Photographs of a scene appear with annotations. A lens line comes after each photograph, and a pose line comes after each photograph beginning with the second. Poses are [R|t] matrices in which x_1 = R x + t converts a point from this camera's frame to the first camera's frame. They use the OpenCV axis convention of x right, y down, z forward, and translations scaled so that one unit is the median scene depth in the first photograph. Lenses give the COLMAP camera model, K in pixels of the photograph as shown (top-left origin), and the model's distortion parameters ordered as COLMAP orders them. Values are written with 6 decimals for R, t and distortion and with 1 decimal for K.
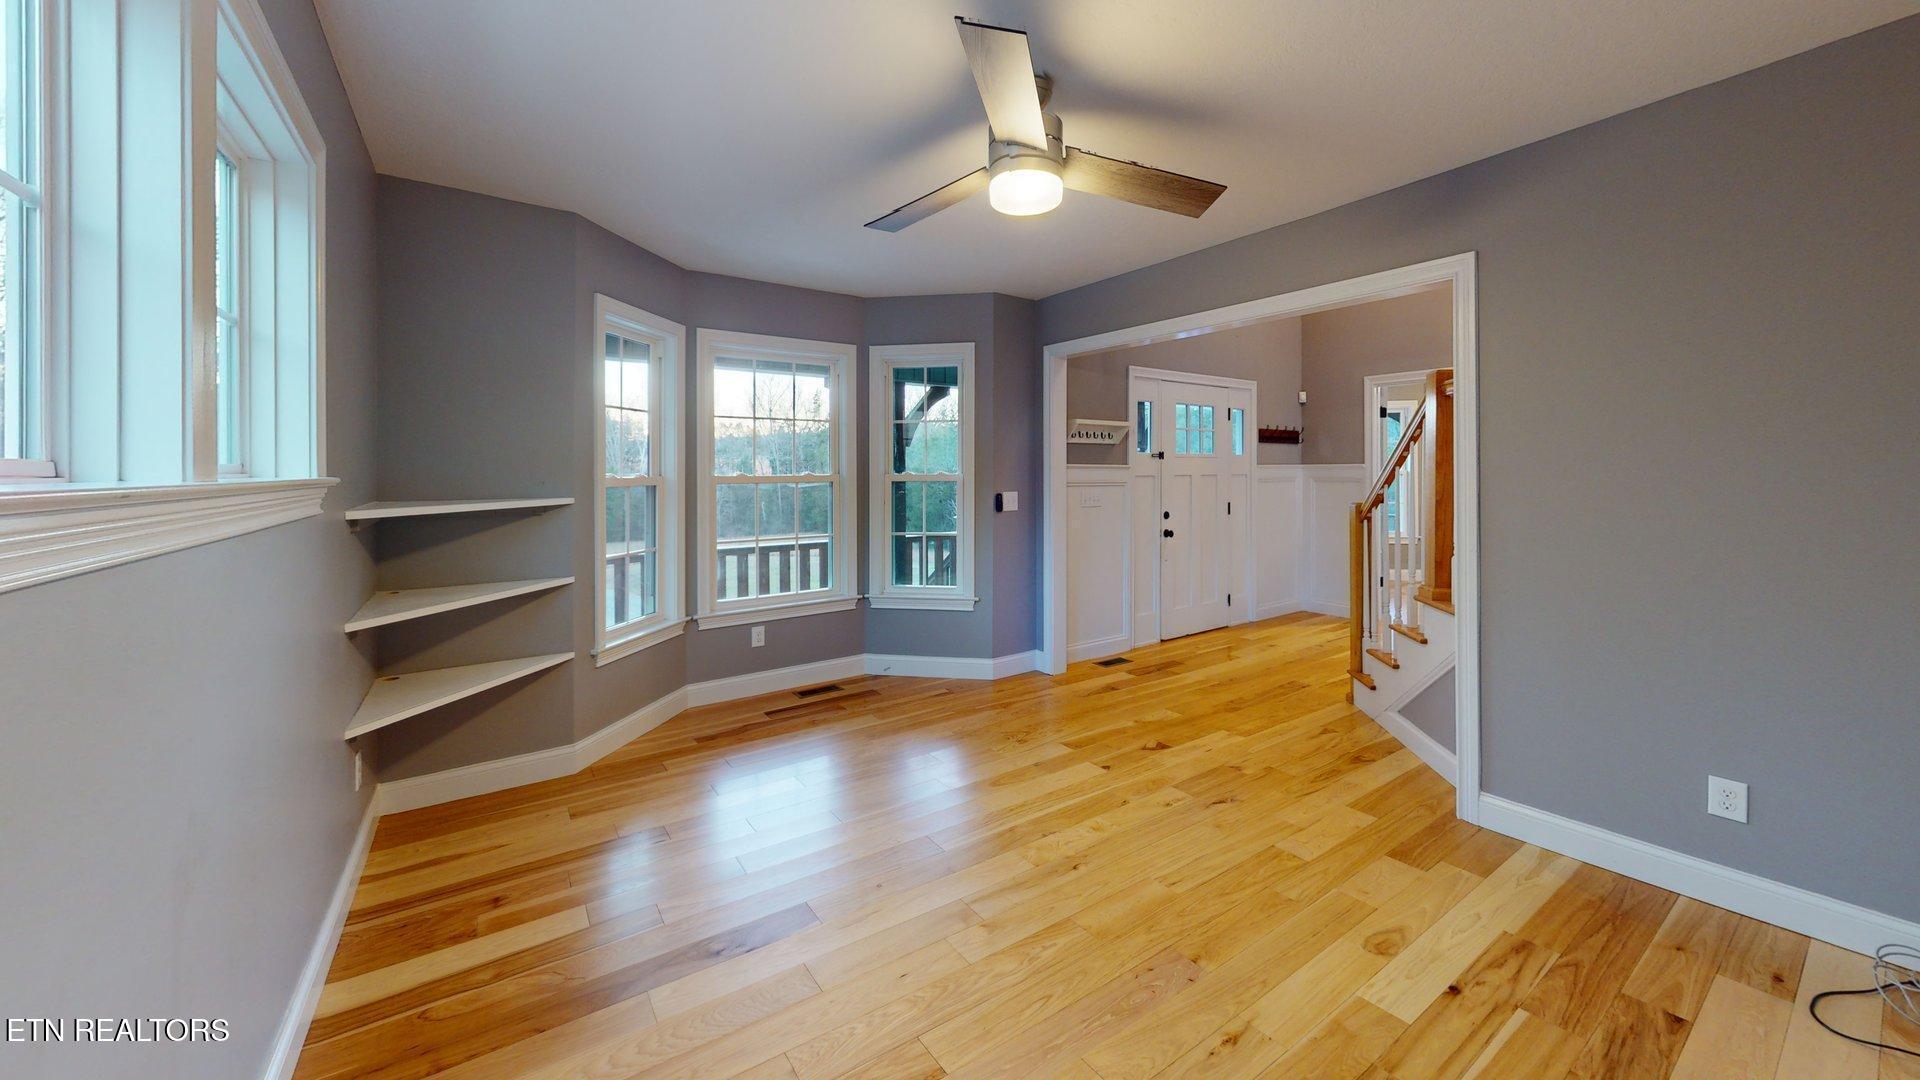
lens RADIAL K [[704.7, 0, 960.2], [0, 704.7, 537.0], [0, 0, 1]] dist [-0.001081, -0.000047]
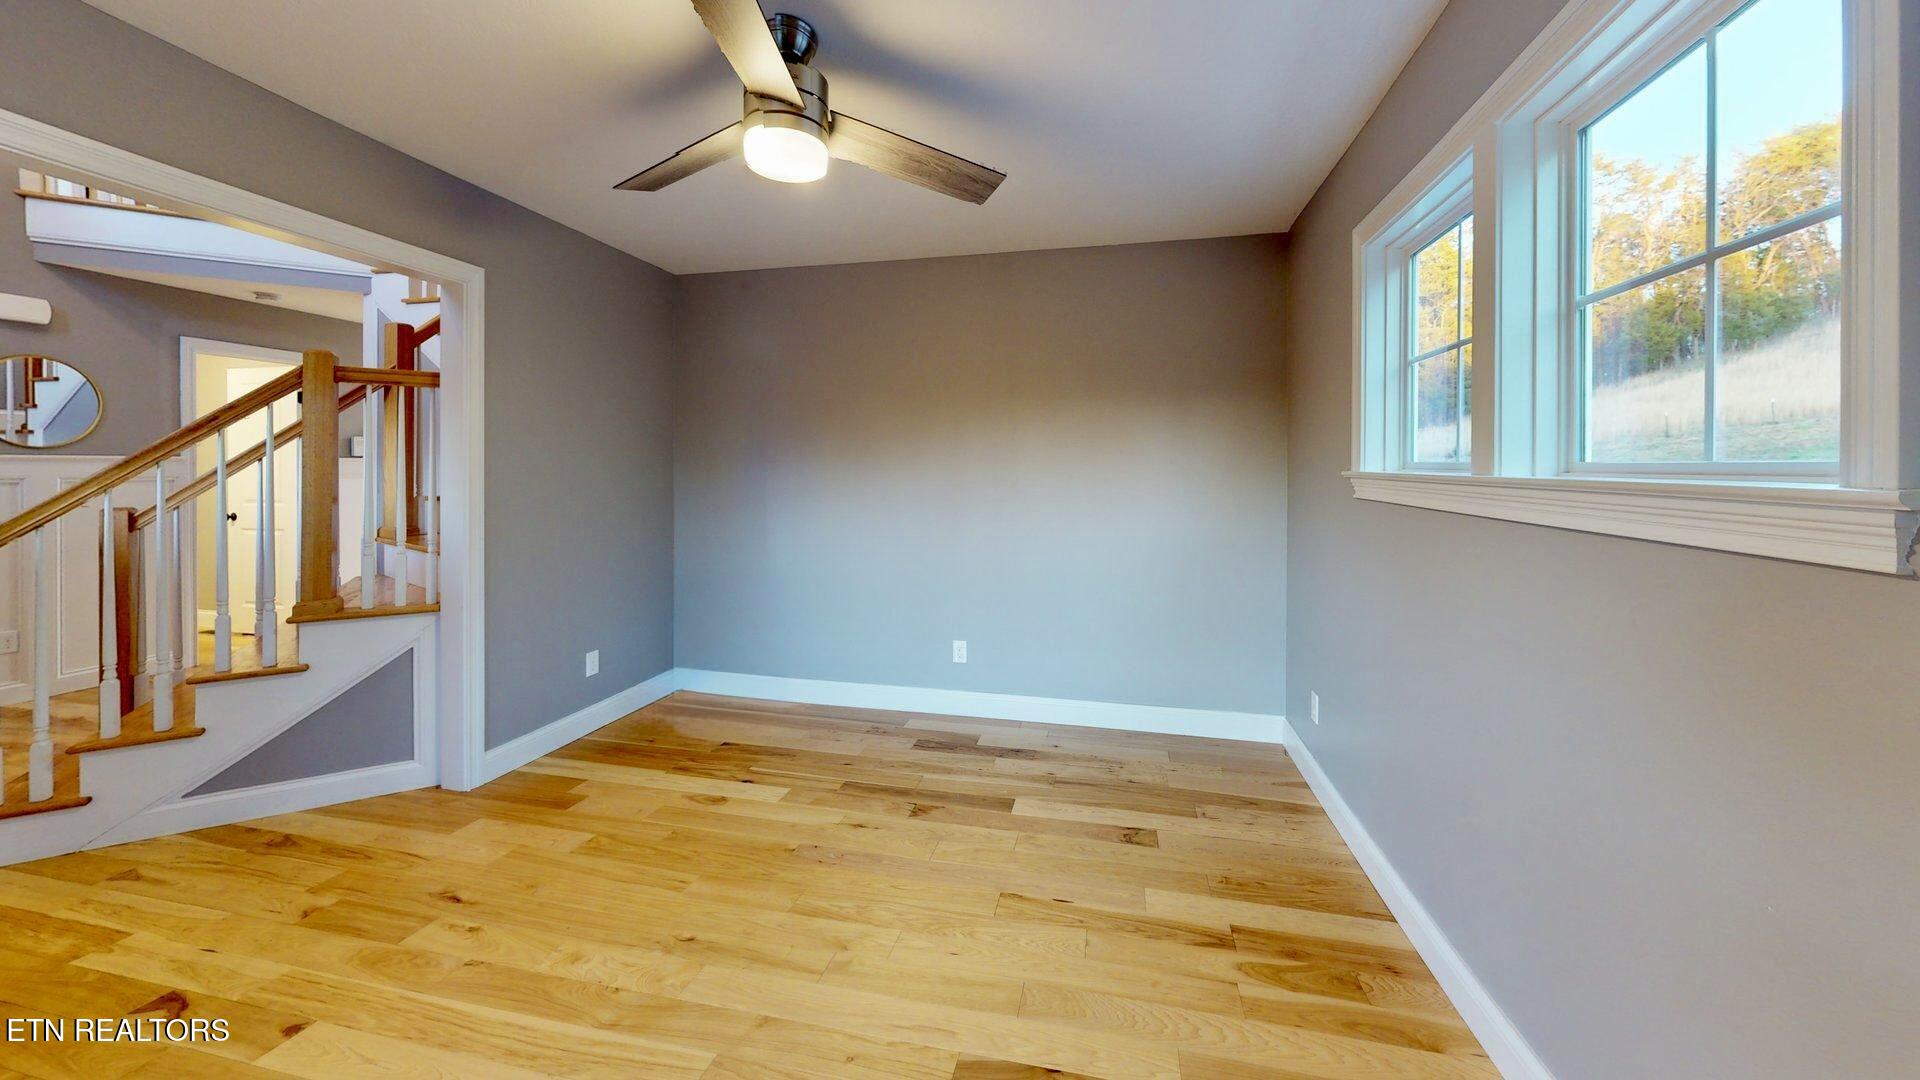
lens RADIAL K [[704.7, 0, 960.2], [0, 704.7, 537.0], [0, 0, 1]] dist [-0.001081, -0.000047]
pose [[-0.658126, -0.061786, 0.750368, -0.619931], [0.064790, 0.988283, 0.138201, -0.089709], [-0.750115, 0.139570, -0.646411, 1.194550]]
